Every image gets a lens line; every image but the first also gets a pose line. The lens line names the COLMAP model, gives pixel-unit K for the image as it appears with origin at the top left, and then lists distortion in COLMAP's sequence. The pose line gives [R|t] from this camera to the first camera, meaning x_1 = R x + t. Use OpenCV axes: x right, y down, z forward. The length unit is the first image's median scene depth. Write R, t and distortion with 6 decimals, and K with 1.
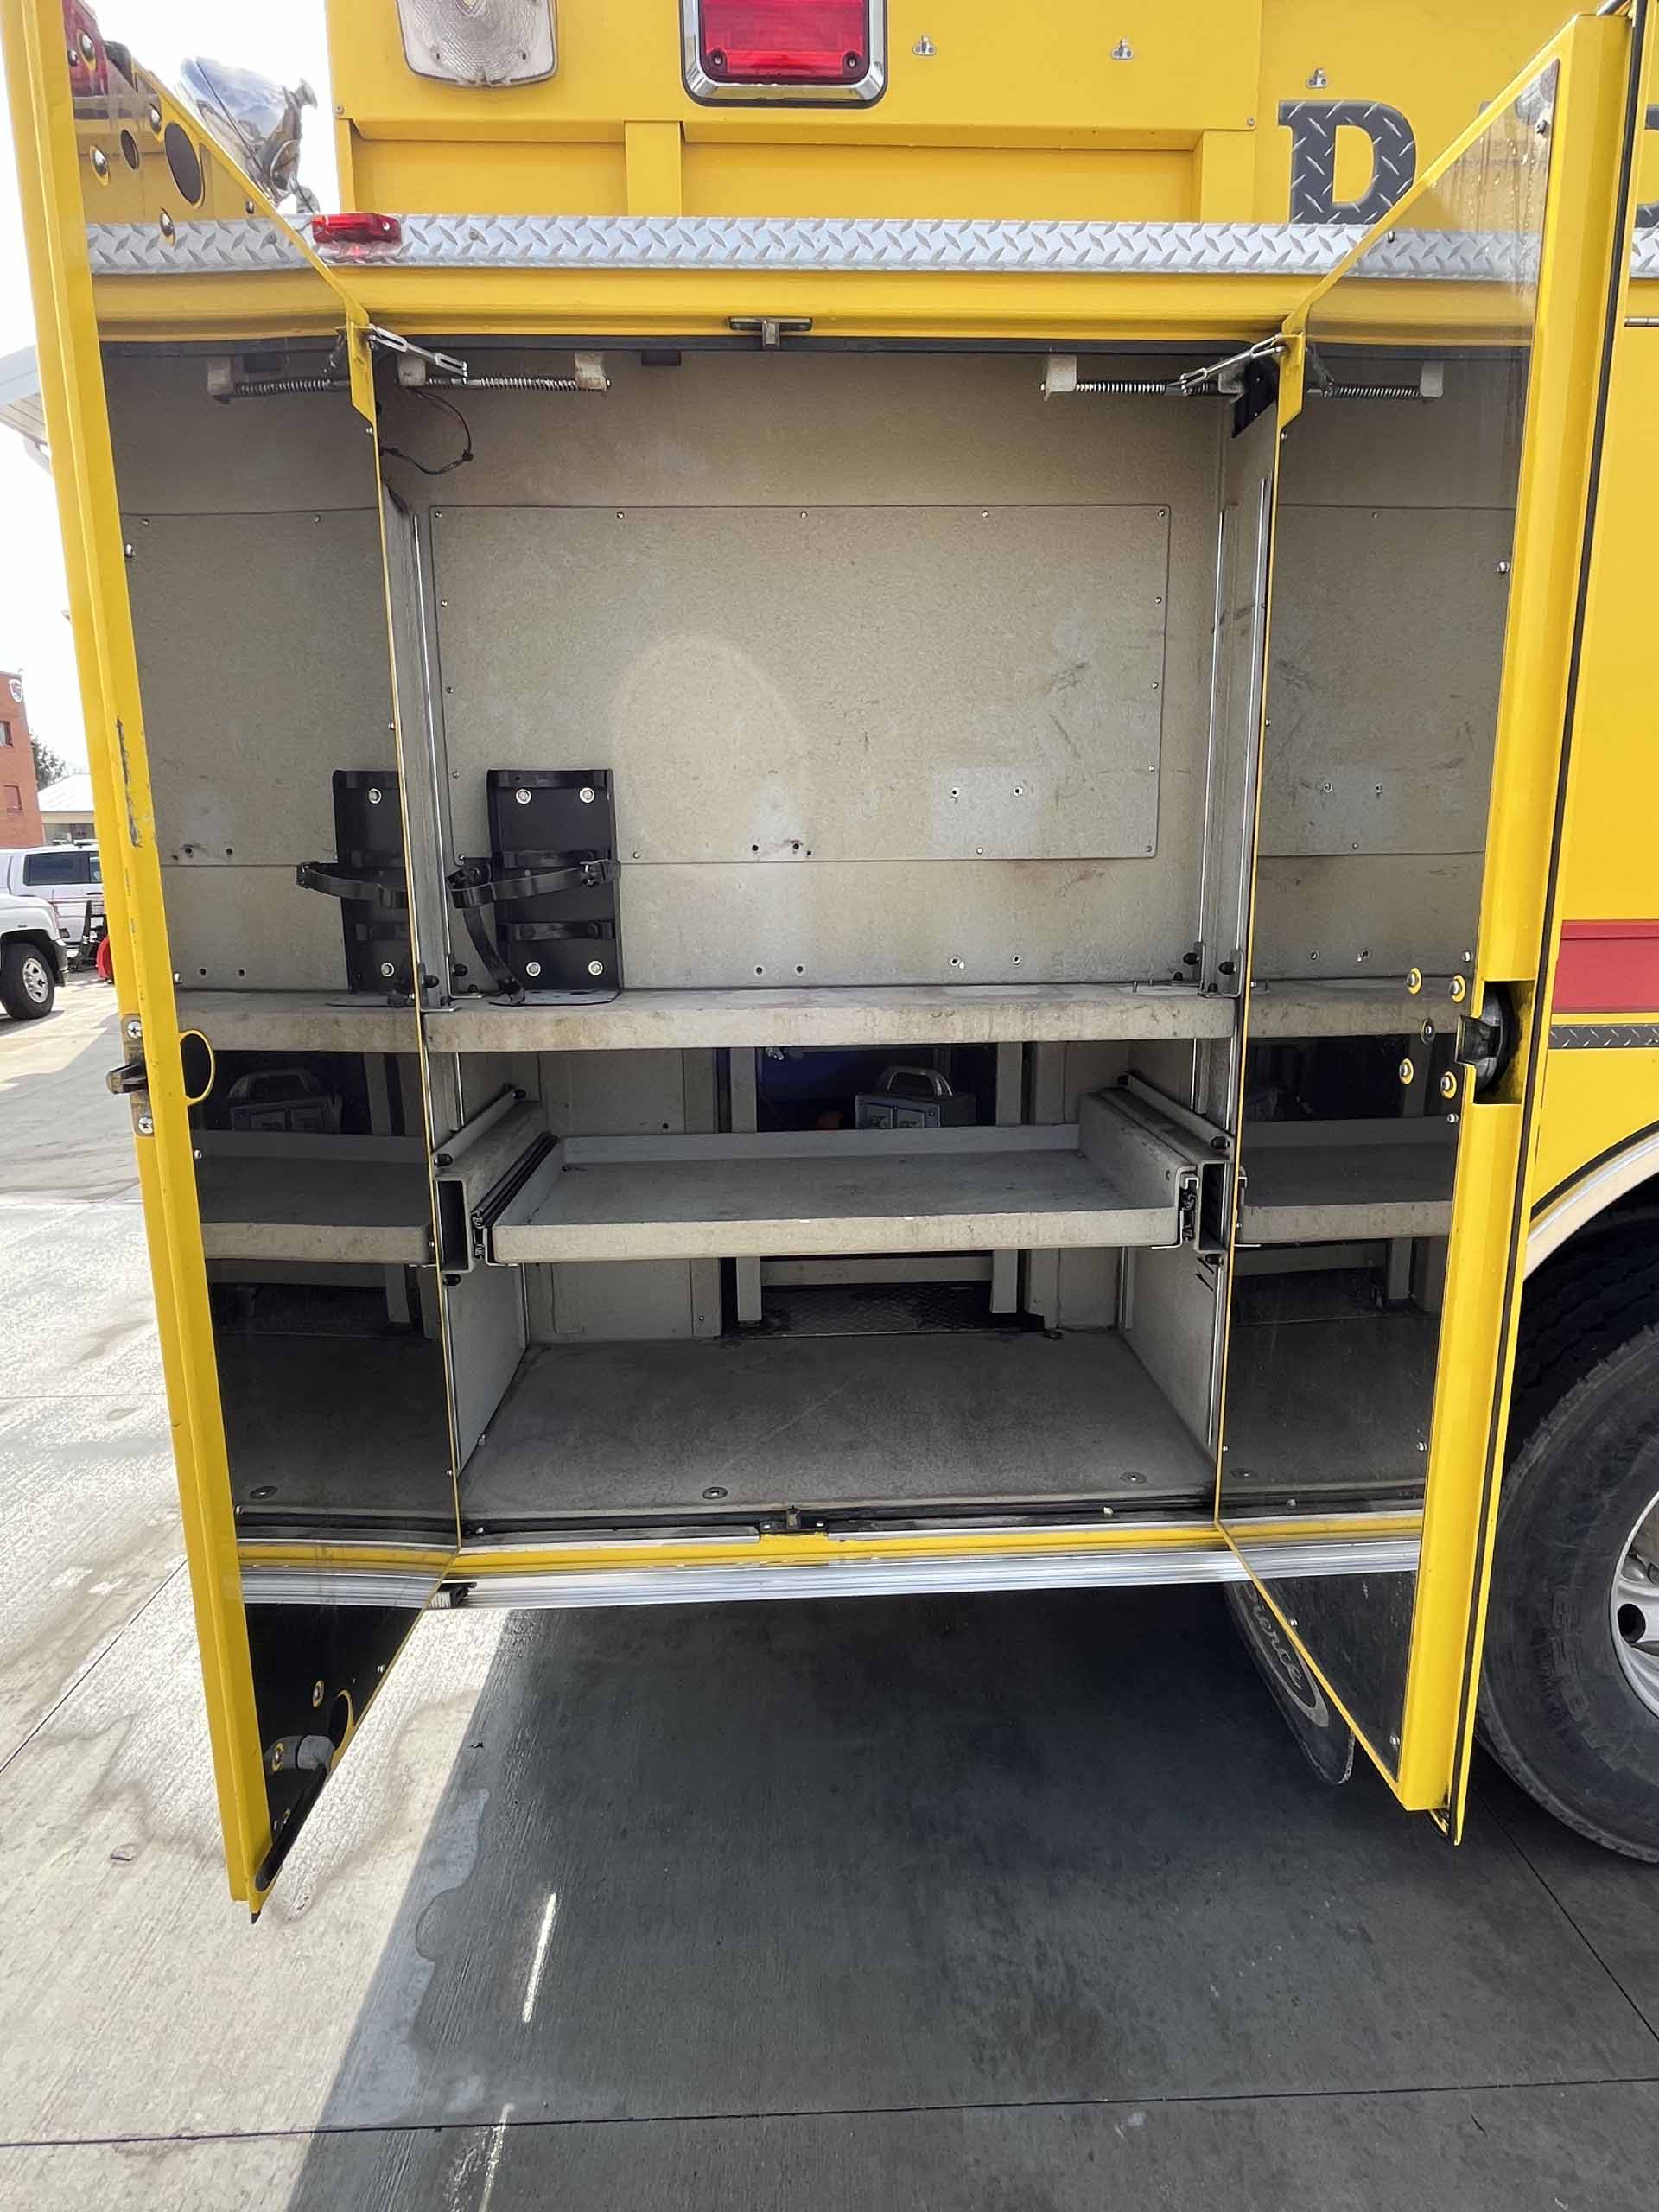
lens RADIAL K [[1193.4, 0, 841.4], [0, 1193.4, 1096.2], [0, 0, 1]] dist [-0.005494, 0.002129]
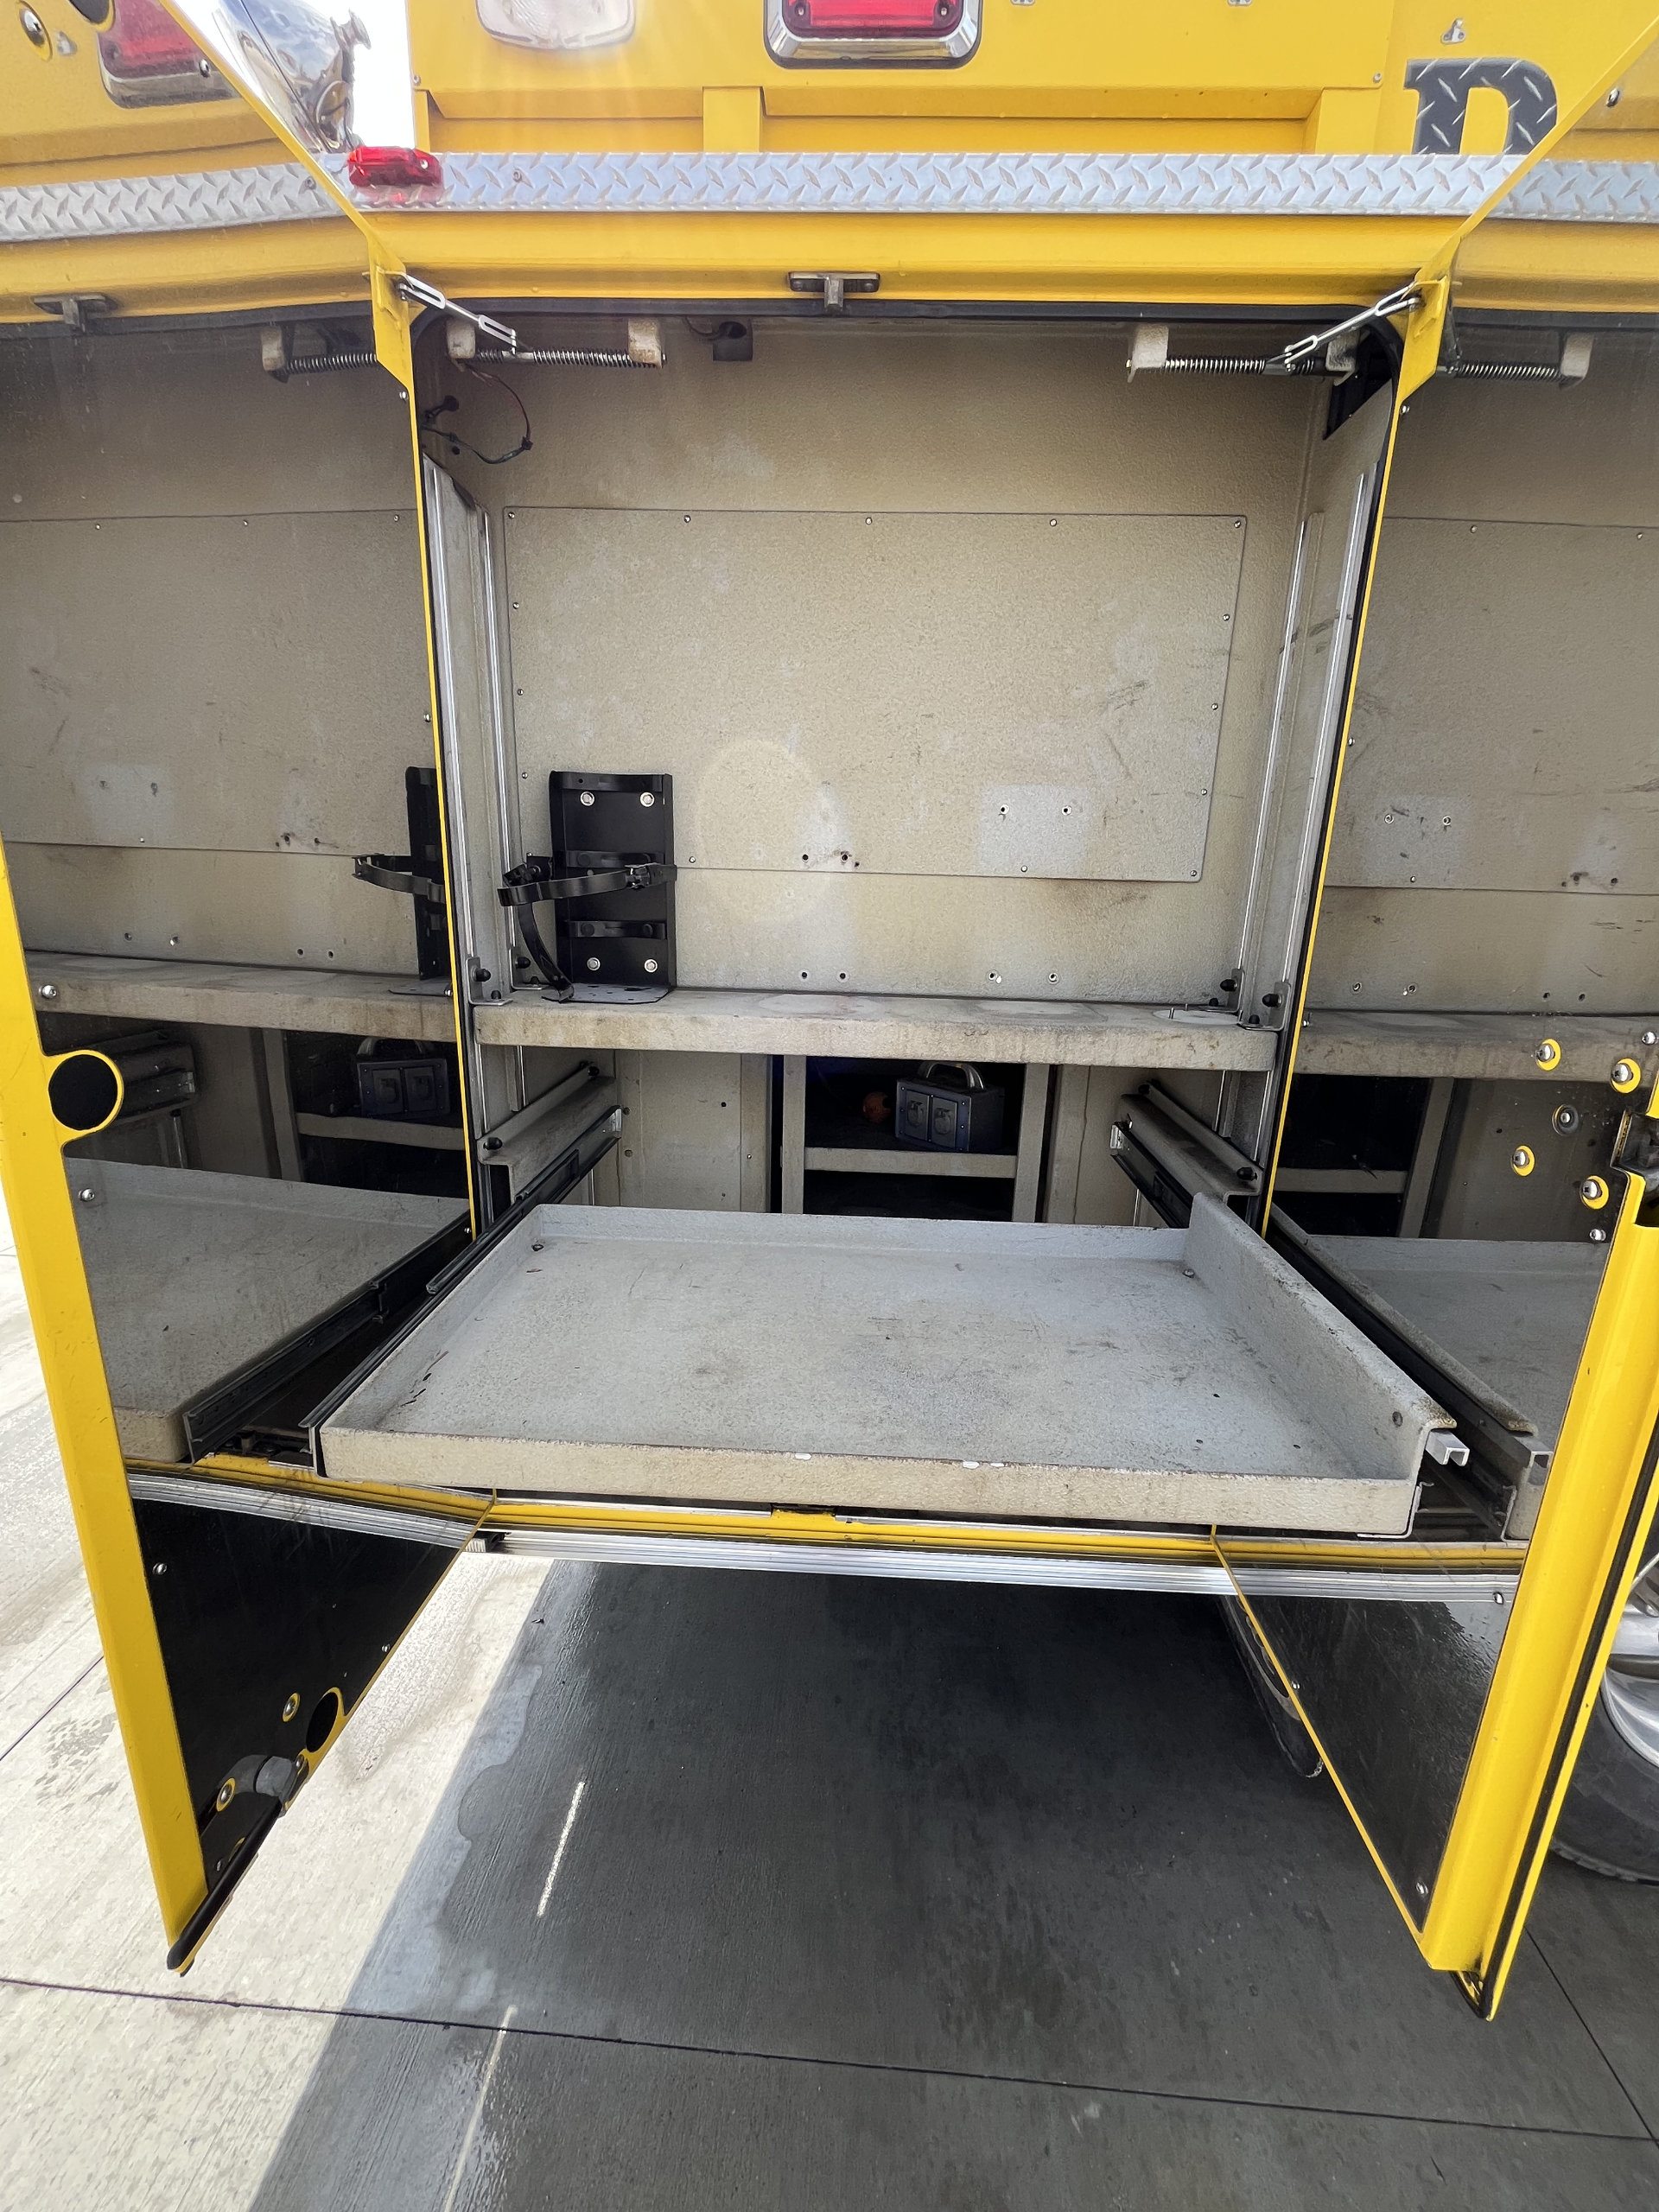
lens RADIAL K [[918.2, 0, 826.6], [0, 918.2, 1105.0], [0, 0, 1]] dist [-0.003463, -0.000231]
pose [[0.995209, 0.059934, -0.077252, 0.022854], [-0.055200, 0.996547, 0.062018, -0.048666], [0.080702, -0.057457, 0.995081, 0.215912]]
